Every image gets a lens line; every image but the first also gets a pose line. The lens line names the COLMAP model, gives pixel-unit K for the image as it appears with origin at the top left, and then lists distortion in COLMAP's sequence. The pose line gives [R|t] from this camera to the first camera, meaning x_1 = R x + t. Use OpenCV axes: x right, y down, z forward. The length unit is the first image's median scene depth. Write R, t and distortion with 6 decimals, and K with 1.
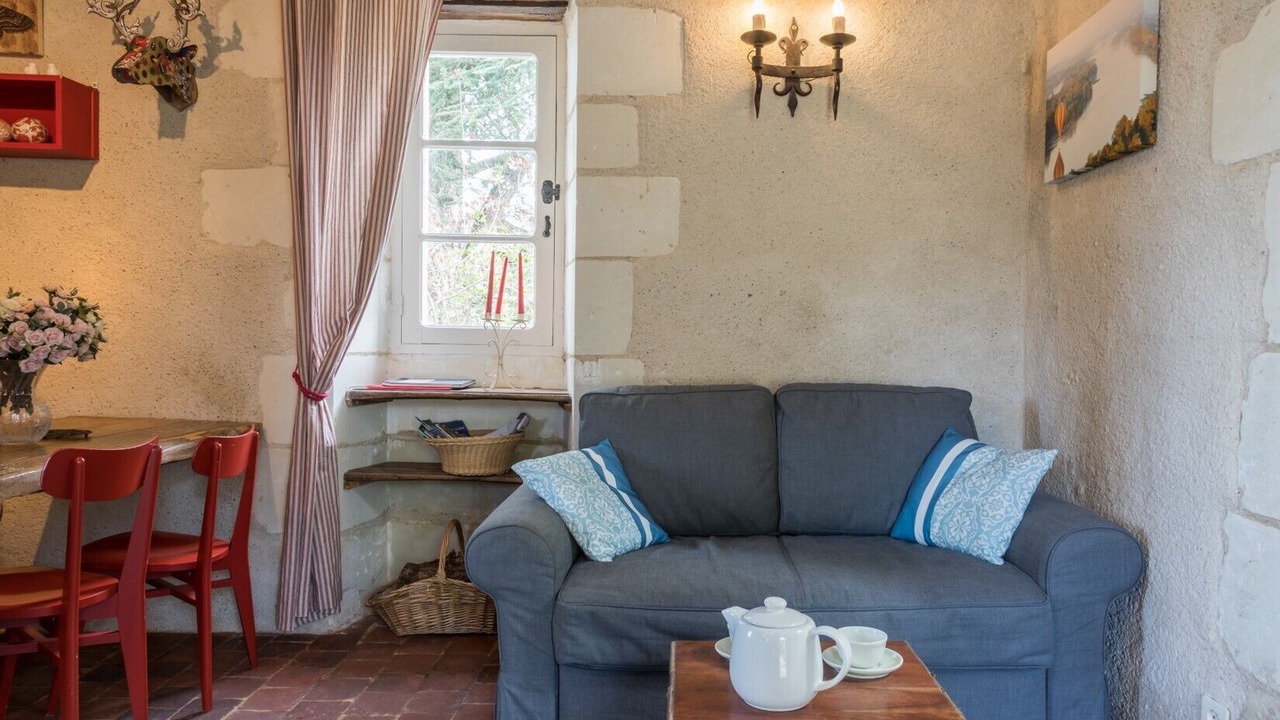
lens RADIAL K [[880.4, 0, 658.6], [0, 880.4, 373.9], [0, 0, 1]] dist [0.017366, -0.000020]
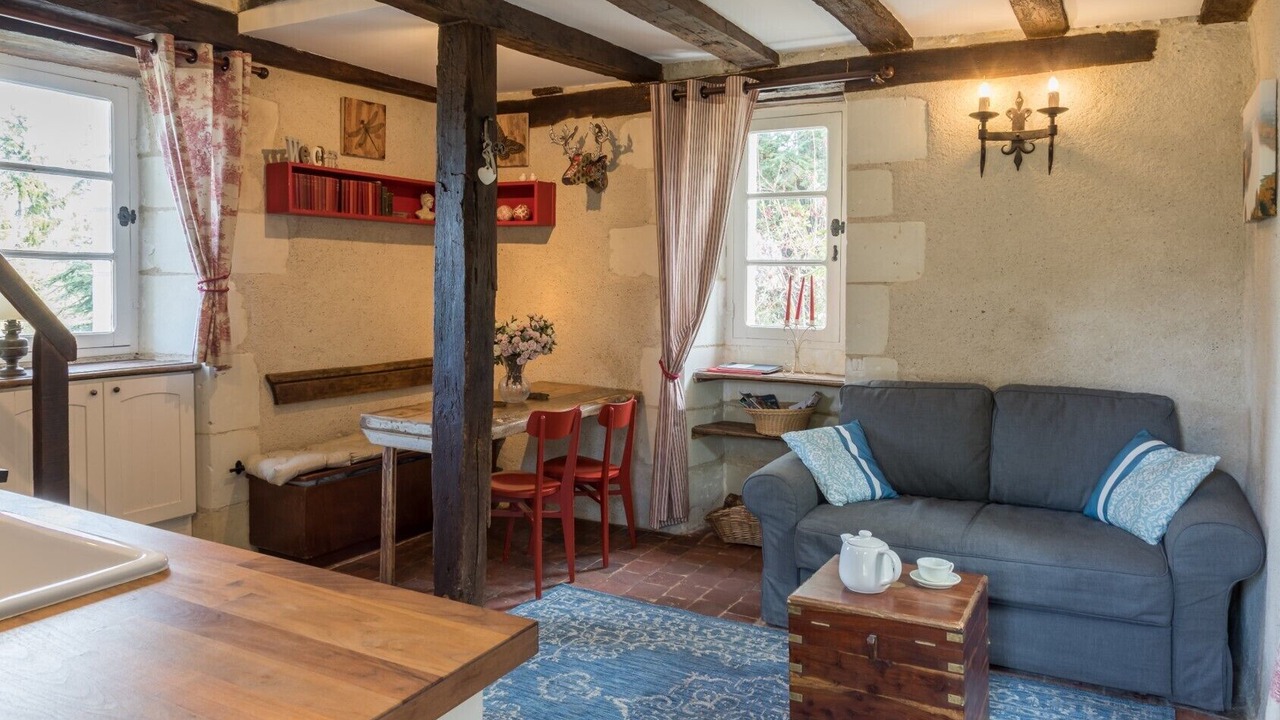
lens RADIAL K [[905.3, 0, 600.0], [0, 905.3, 292.4], [0, 0, 1]] dist [0.014216, -0.004886]
pose [[0.866677, -0.002293, -0.498864, 0.286041], [-0.006539, 0.999851, -0.015957, -0.095109], [0.498827, 0.017092, 0.866533, -0.423137]]
